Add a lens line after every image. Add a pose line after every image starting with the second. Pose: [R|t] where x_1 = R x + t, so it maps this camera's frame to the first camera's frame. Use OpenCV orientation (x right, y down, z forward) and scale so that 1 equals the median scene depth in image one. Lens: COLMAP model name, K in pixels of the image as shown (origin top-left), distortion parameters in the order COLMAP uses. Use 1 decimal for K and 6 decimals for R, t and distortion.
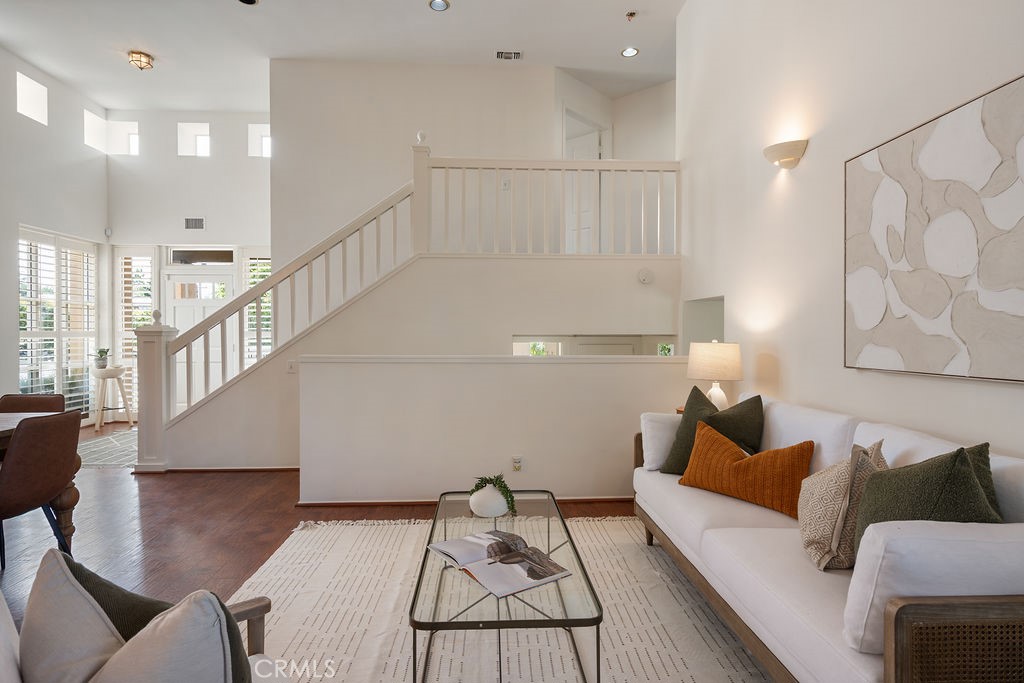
lens RADIAL K [[553.1, 0, 512.0], [0, 553.1, 341.5], [0, 0, 1]] dist [-0.004026, 0.000134]
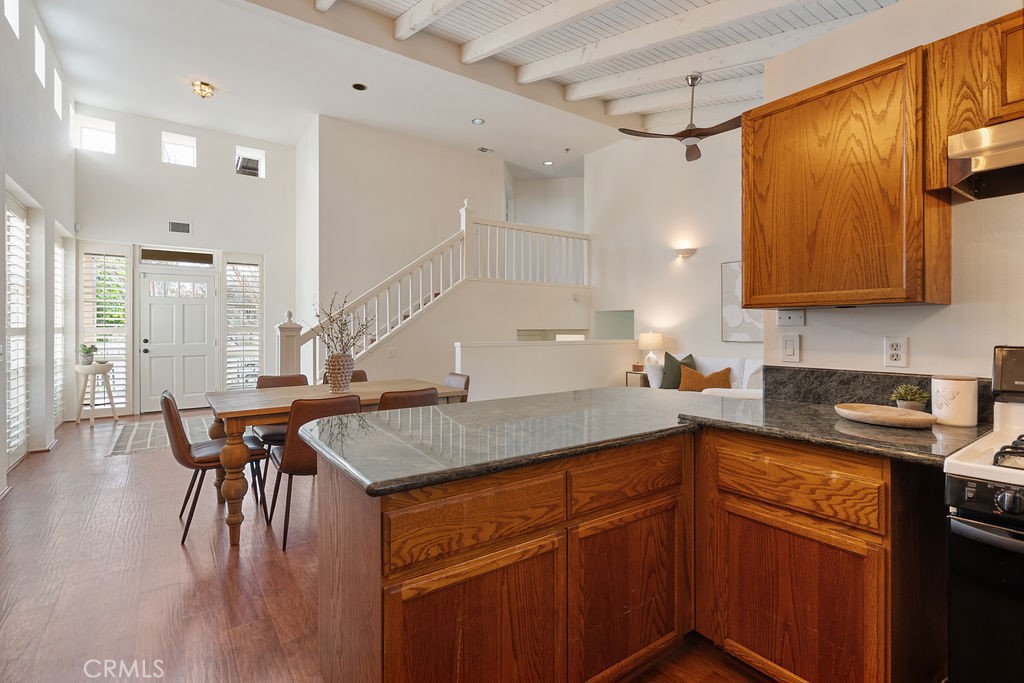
lens RADIAL K [[483.5, 0, 513.7], [0, 483.5, 329.6], [0, 0, 1]] dist [0.001097, -0.000042]
pose [[0.839387, -0.003890, 0.543520, -0.955419], [0.009816, 0.999920, -0.008003, 0.000060], [-0.543446, 0.012052, 0.839358, -0.255111]]
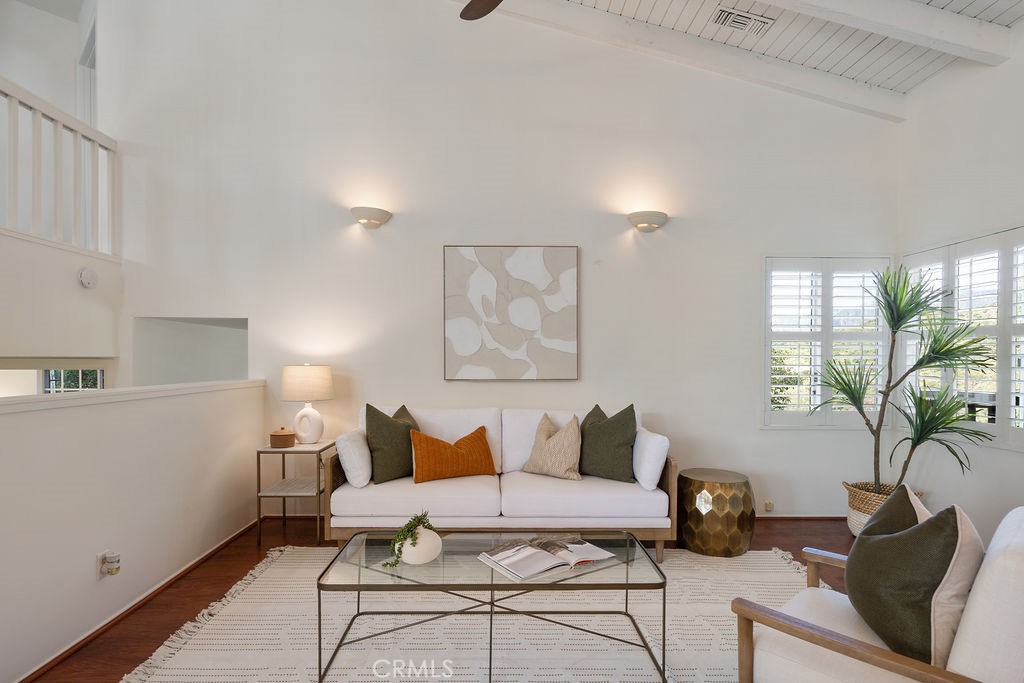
lens RADIAL K [[506.2, 0, 508.0], [0, 506.2, 364.3], [0, 0, 1]] dist [0.000156, 0.000350]
pose [[0.027647, -0.008839, 0.999579, -0.512810], [0.006554, 0.999941, 0.008661, -0.004594], [-0.999596, 0.006311, 0.027703, 0.503492]]
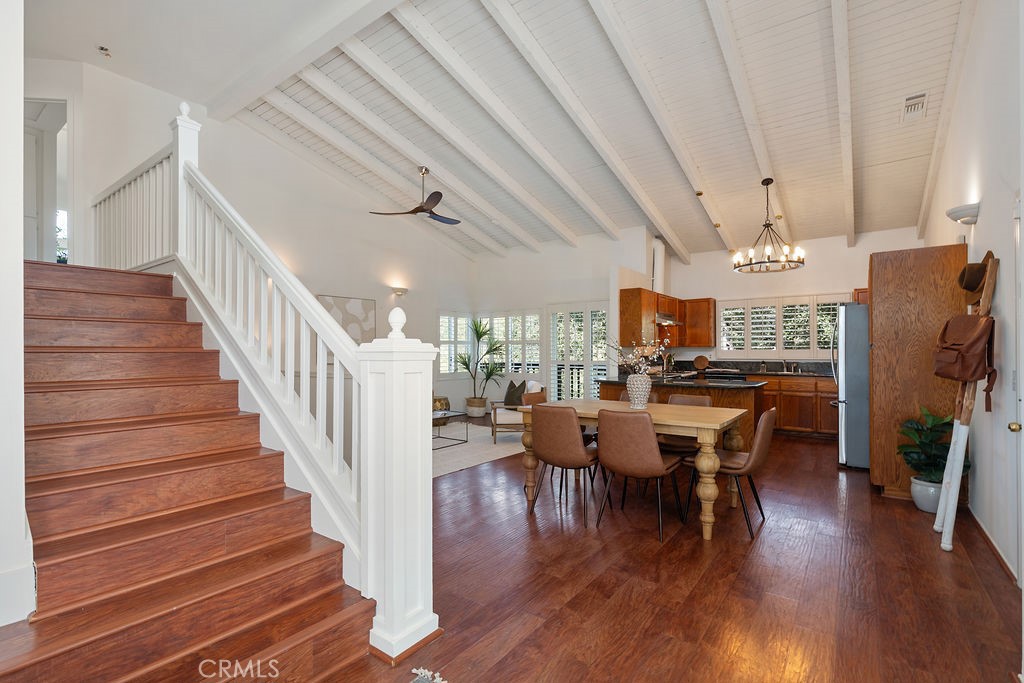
lens RADIAL K [[470.8, 0, 513.6], [0, 470.8, 351.3], [0, 0, 1]] dist [-0.001568, -0.000112]
pose [[-0.776845, 0.000493, 0.629691, -1.155481], [0.008780, 0.999911, 0.010050, -0.023916], [-0.629630, 0.013336, -0.776780, 1.476786]]
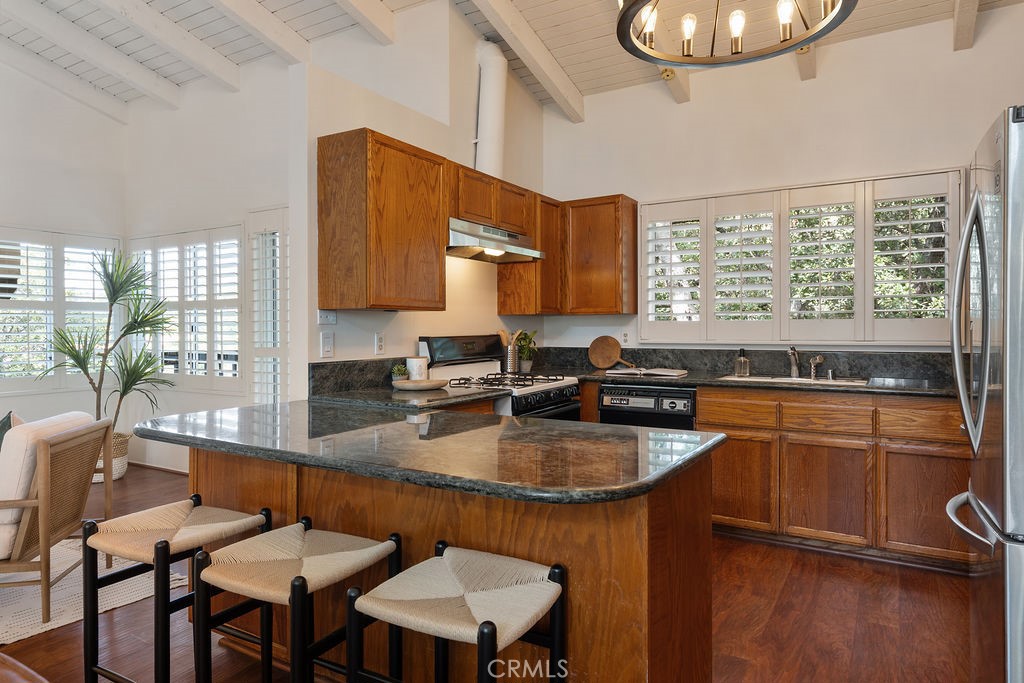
lens RADIAL K [[636.4, 0, 501.7], [0, 636.4, 334.7], [0, 0, 1]] dist [0.007439, 0.001795]
pose [[-0.827000, -0.005323, 0.562176, -1.008963], [0.008377, 0.999728, 0.021788, -0.007395], [-0.562139, 0.022728, -0.826730, 0.500654]]
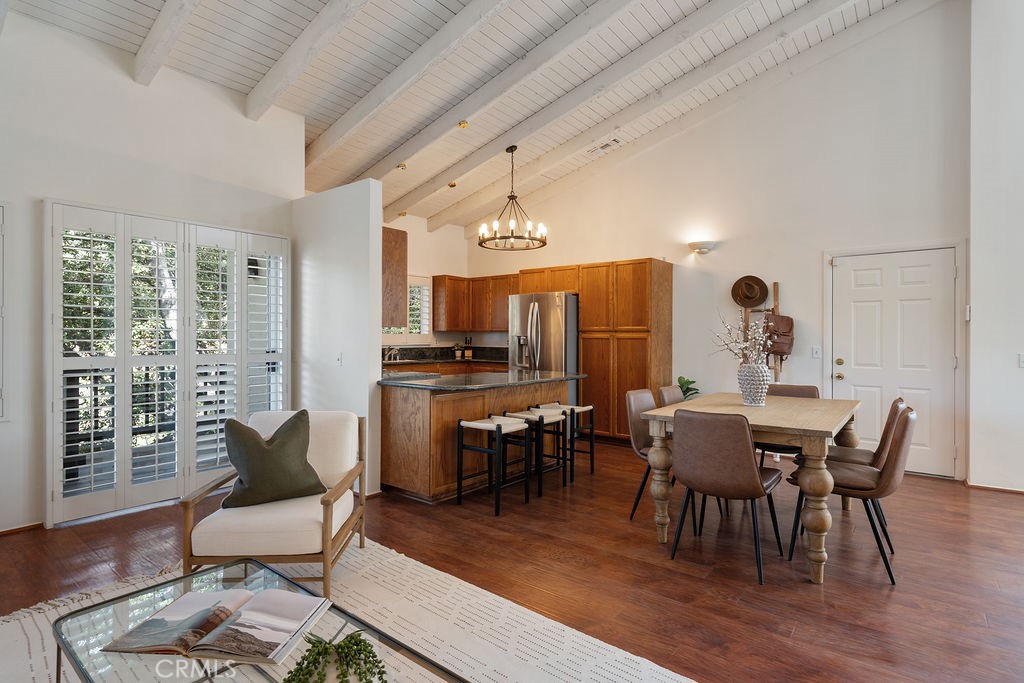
lens RADIAL K [[511.8, 0, 512.0], [0, 511.8, 341.5], [0, 0, 1]] dist [0.000038, 0.000183]
pose [[-0.667062, 0.006148, -0.744977, 0.111317], [-0.012466, 0.999734, 0.019412, -0.016701], [0.744898, 0.022236, -0.666808, 0.862353]]
